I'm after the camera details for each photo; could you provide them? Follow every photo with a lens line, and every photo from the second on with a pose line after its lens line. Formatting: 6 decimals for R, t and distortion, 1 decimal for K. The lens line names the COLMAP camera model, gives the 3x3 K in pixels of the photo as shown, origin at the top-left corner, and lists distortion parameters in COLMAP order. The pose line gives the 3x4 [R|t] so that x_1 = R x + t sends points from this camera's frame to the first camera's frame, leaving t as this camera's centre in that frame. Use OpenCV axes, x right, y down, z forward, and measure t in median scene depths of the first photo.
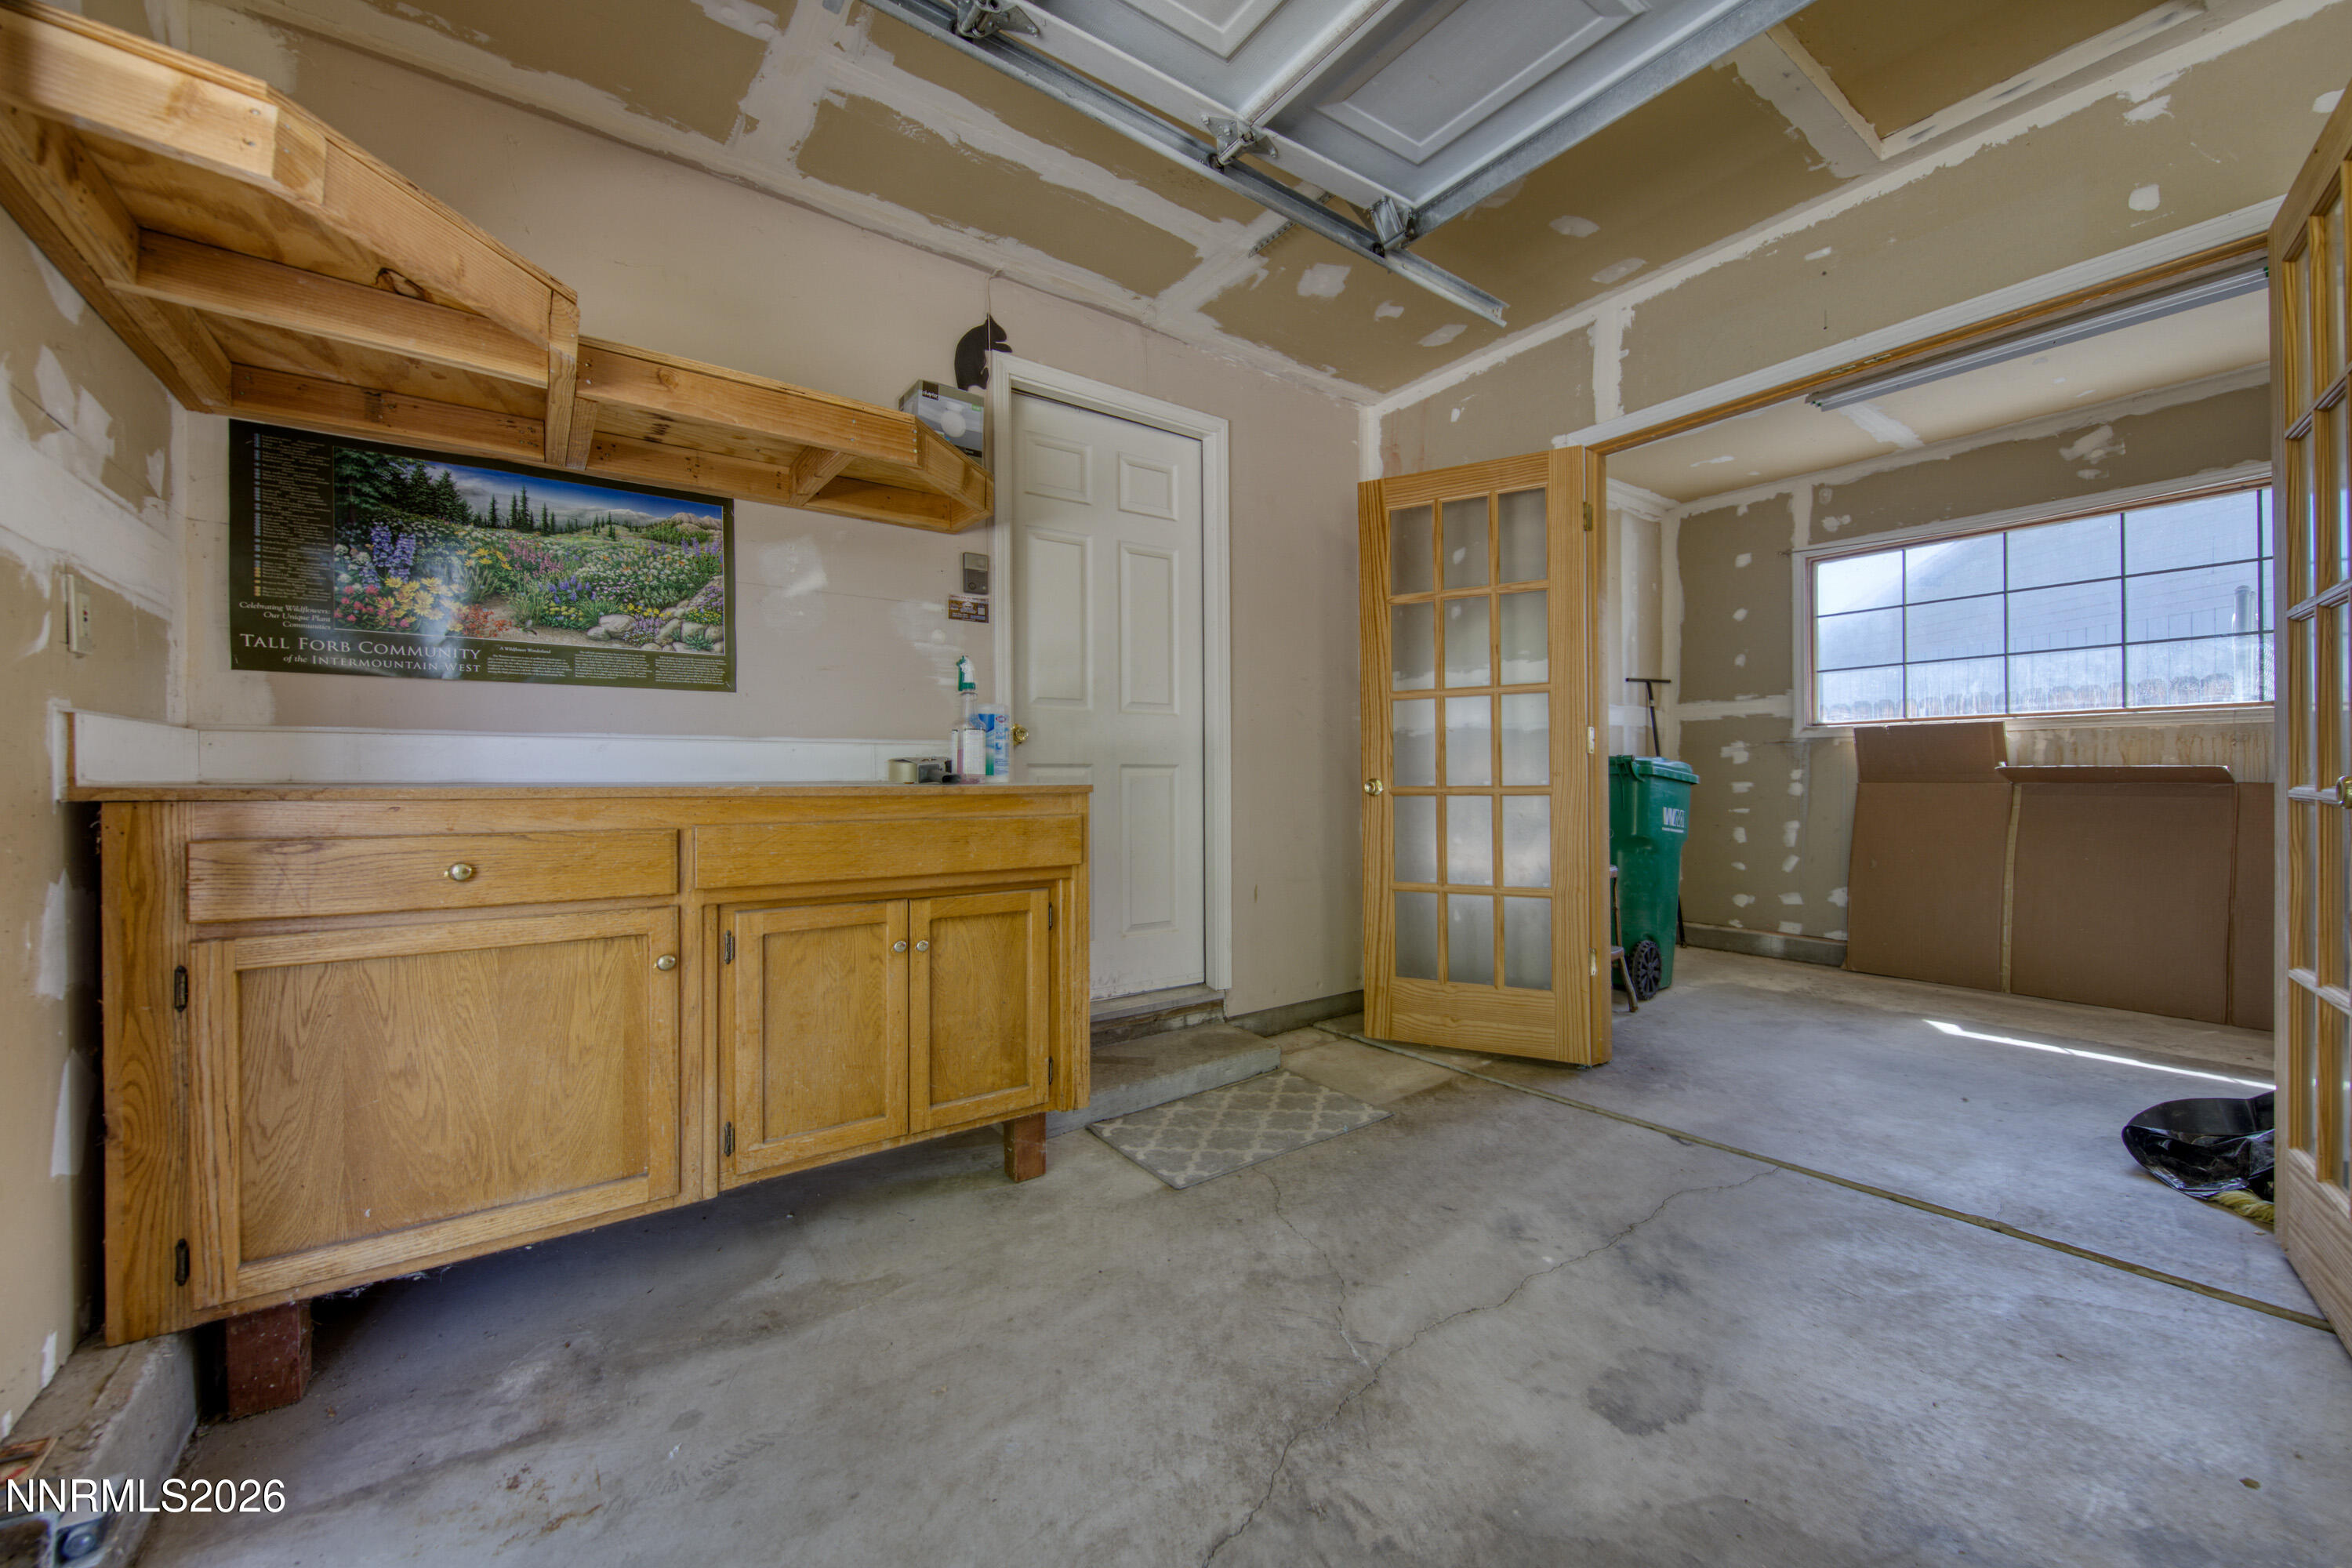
lens RADIAL K [[935.2, 0, 1193.8], [0, 935.2, 776.8], [0, 0, 1]] dist [0.001949, -0.000253]
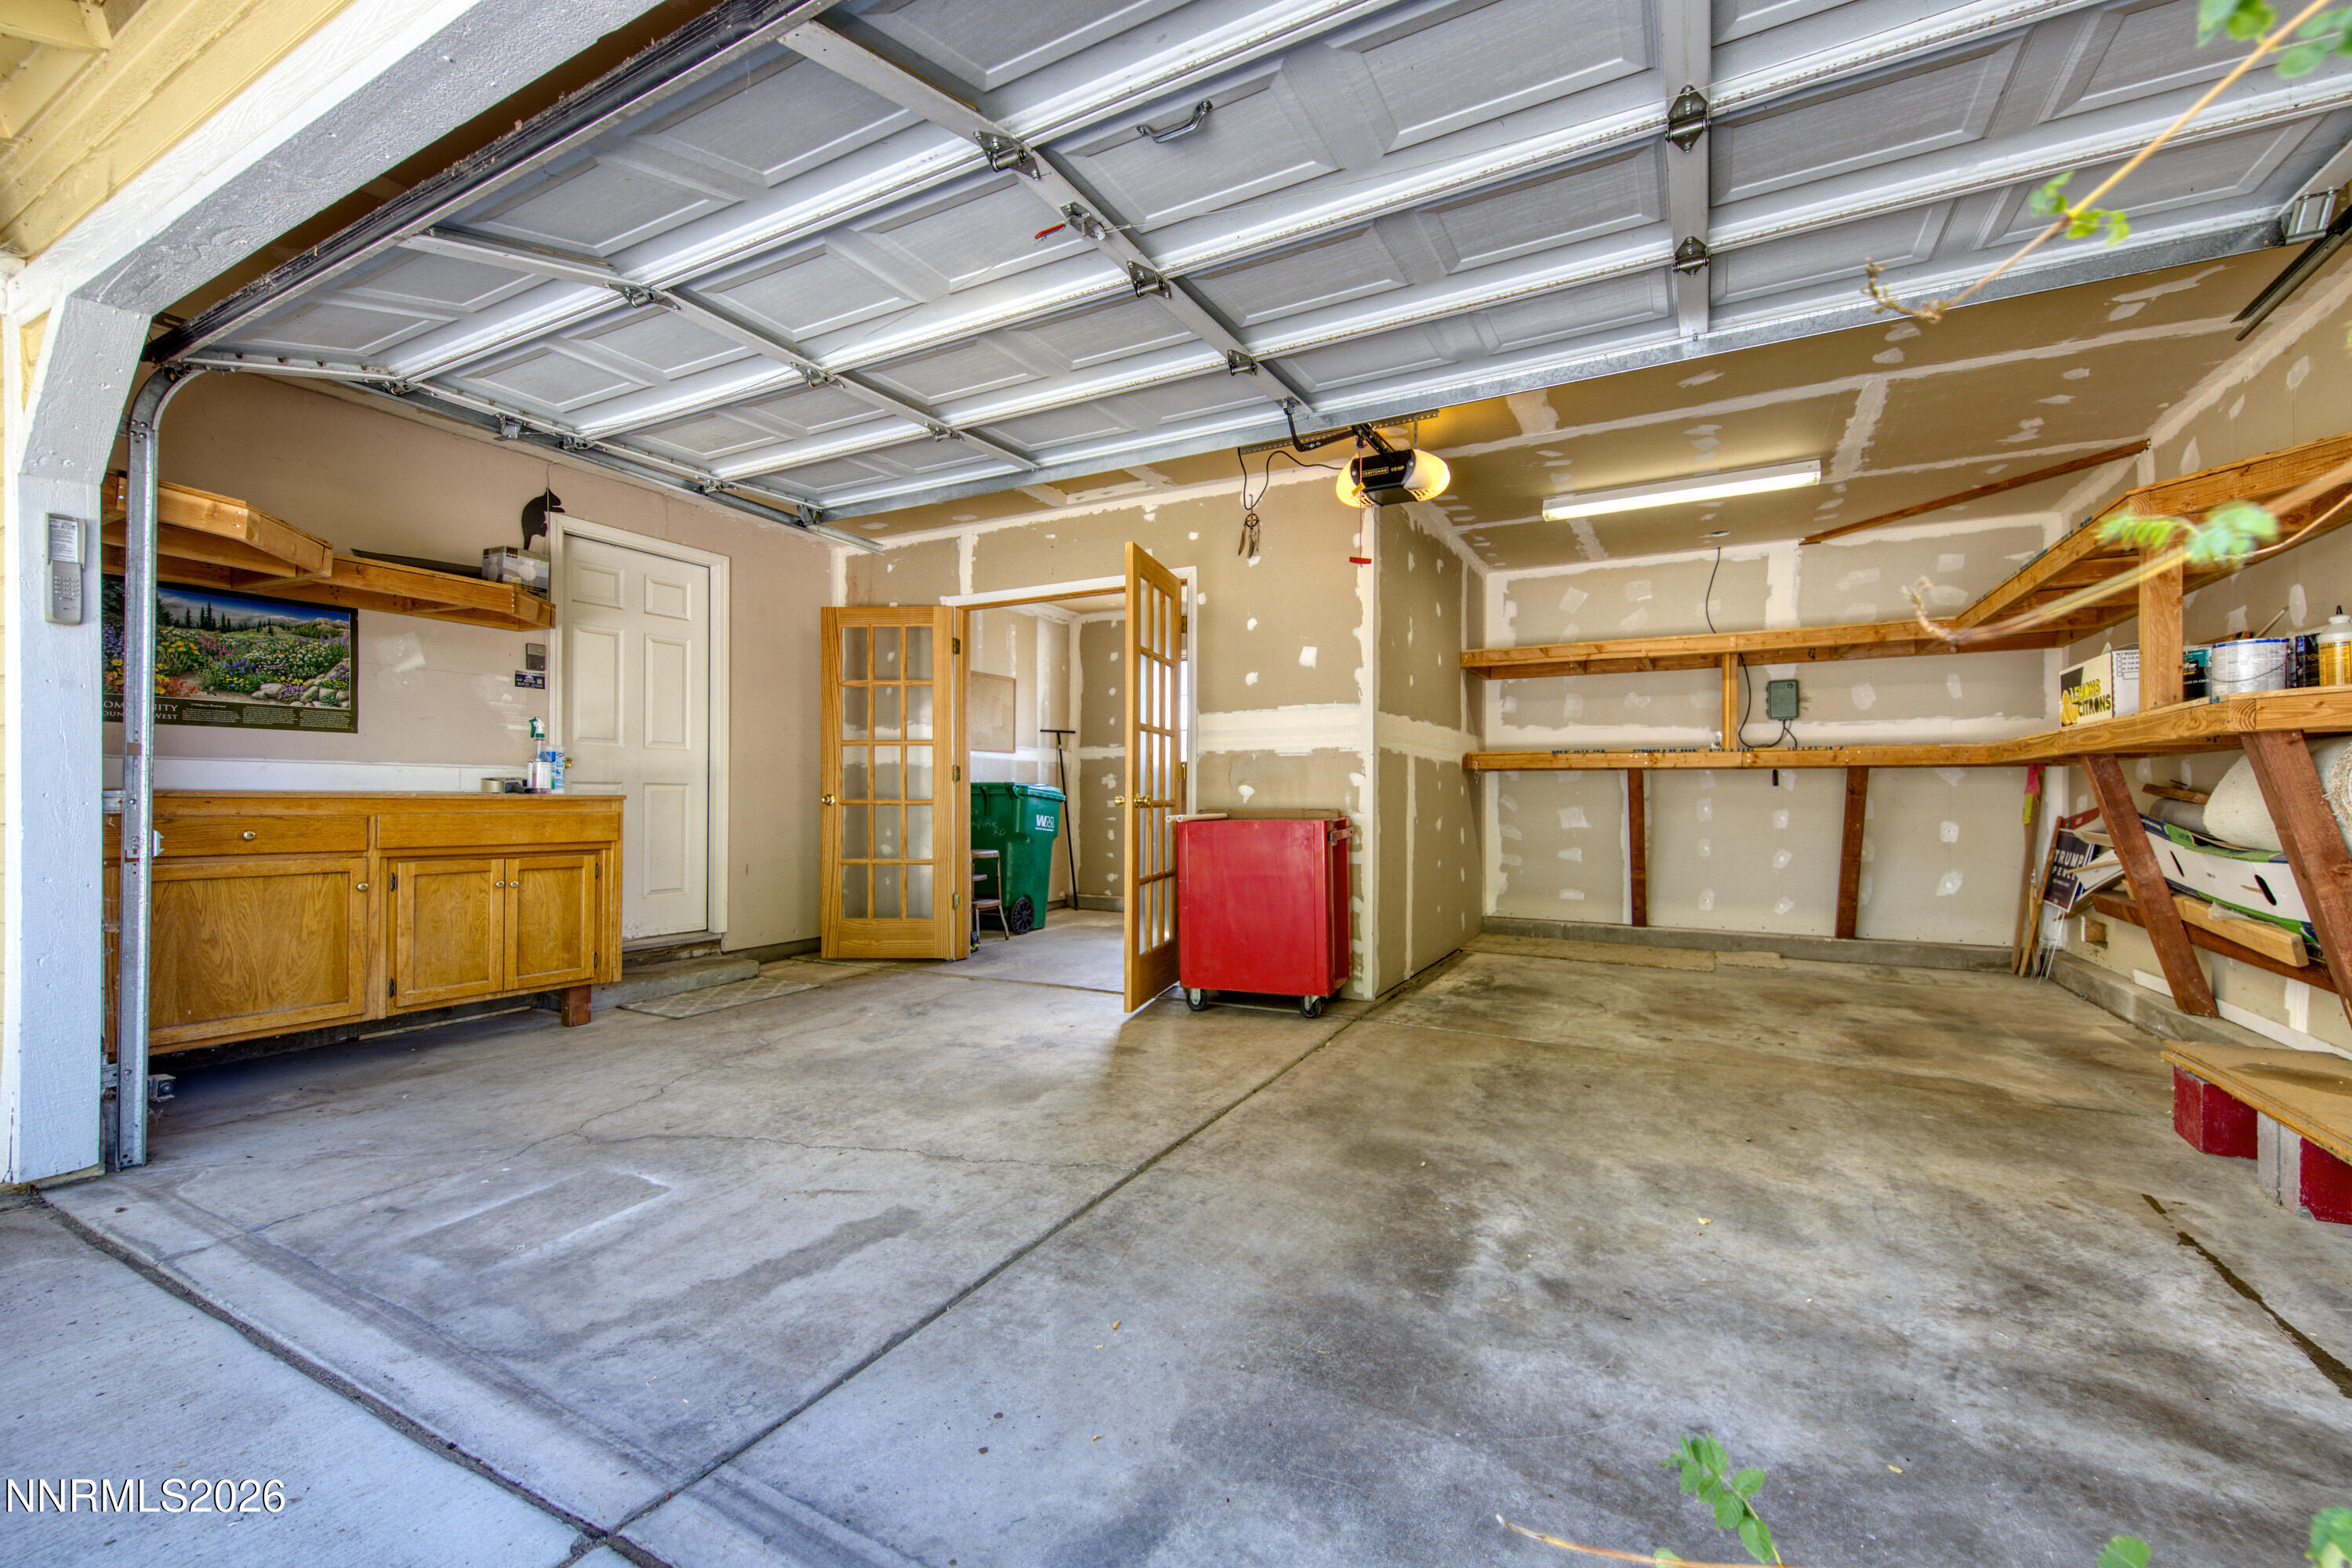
lens RADIAL K [[952.4, 0, 1218.2], [0, 952.4, 794.8], [0, 0, 1]] dist [0.002034, -0.005312]
pose [[0.892417, 0.011001, 0.451077, 0.076338], [-0.009947, 0.999939, -0.004706, 0.005241], [-0.451101, -0.000287, 0.892473, -1.080885]]
